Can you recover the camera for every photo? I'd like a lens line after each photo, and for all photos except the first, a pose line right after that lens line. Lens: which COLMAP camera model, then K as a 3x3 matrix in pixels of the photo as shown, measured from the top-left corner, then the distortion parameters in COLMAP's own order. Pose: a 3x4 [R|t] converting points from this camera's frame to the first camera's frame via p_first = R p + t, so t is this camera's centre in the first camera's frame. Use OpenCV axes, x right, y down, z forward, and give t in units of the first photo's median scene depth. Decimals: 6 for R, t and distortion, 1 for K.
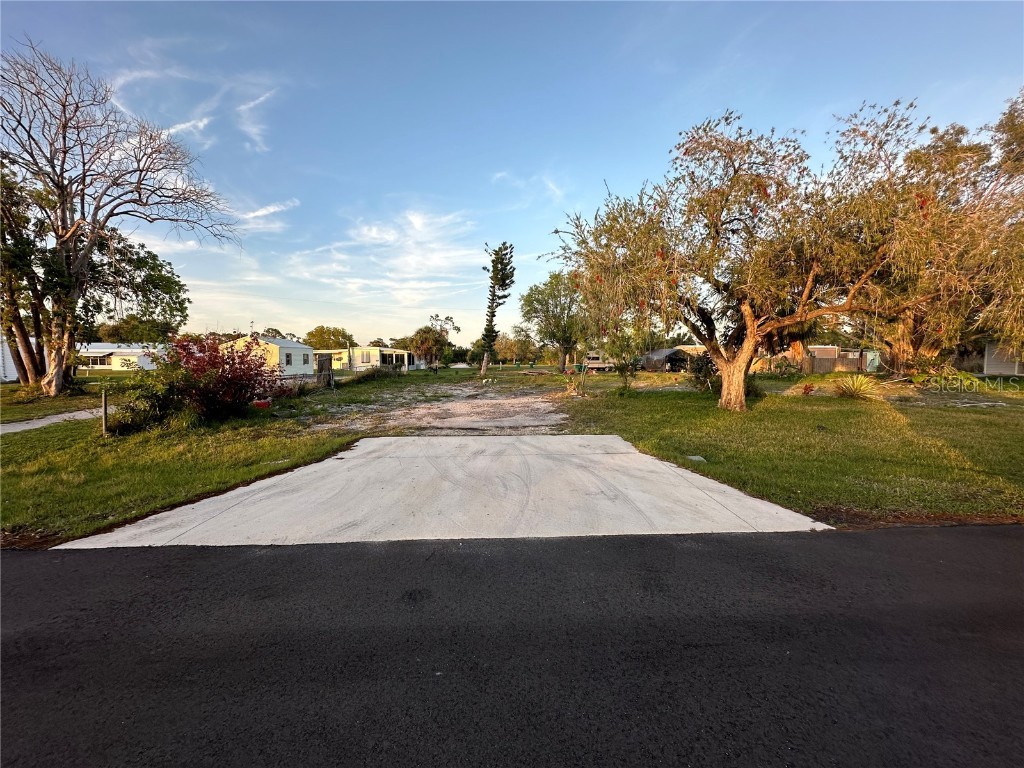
lens RADIAL K [[414.4, 0, 512.0], [0, 414.4, 384.0], [0, 0, 1]] dist [-0.002889, -0.000264]
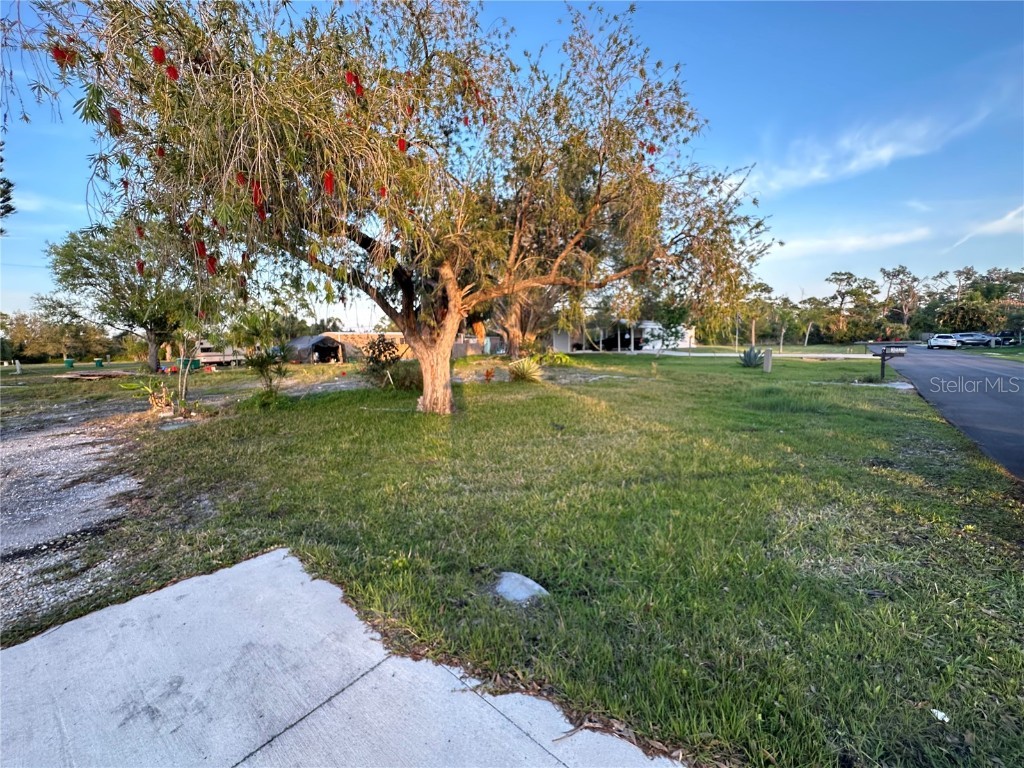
lens RADIAL K [[414.4, 0, 512.0], [0, 414.4, 384.0], [0, 0, 1]] dist [-0.002889, -0.000264]
pose [[0.684209, -0.087919, 0.723967, 0.030920], [0.068418, 0.996067, 0.056303, -0.006535], [-0.726070, 0.011009, 0.687533, 0.131079]]
